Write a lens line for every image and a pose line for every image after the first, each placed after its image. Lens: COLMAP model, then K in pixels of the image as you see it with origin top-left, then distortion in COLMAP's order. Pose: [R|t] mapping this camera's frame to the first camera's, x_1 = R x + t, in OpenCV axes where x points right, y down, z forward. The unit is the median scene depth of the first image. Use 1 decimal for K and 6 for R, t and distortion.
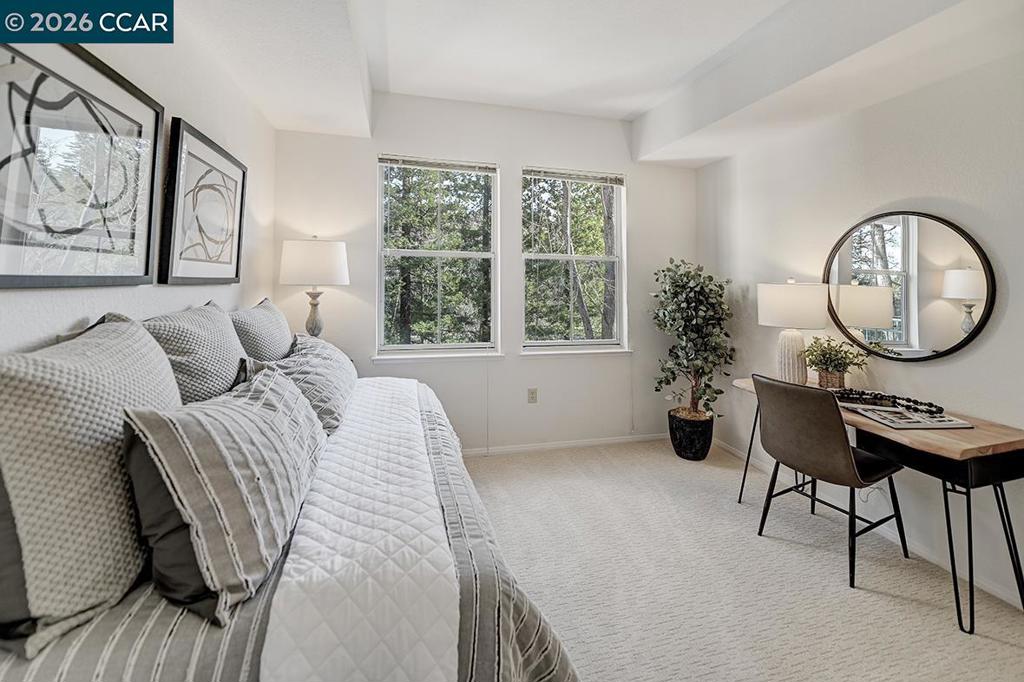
lens RADIAL K [[430.1, 0, 528.5], [0, 430.1, 272.8], [0, 0, 1]] dist [-0.010109, -0.000250]
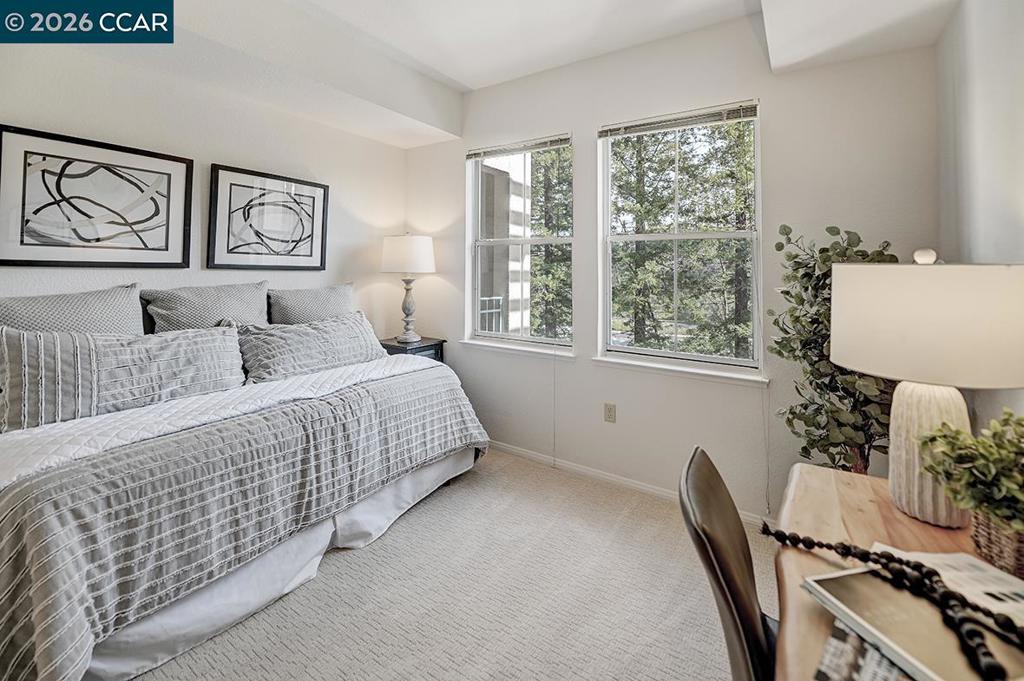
lens RADIAL K [[430.1, 0, 528.5], [0, 430.1, 272.3], [0, 0, 1]] dist [-0.010109, -0.000250]
pose [[0.664269, -0.003143, -0.747487, 0.598557], [0.011152, 0.999922, 0.005706, 0.022636], [0.747410, -0.012126, 0.664252, 0.428022]]
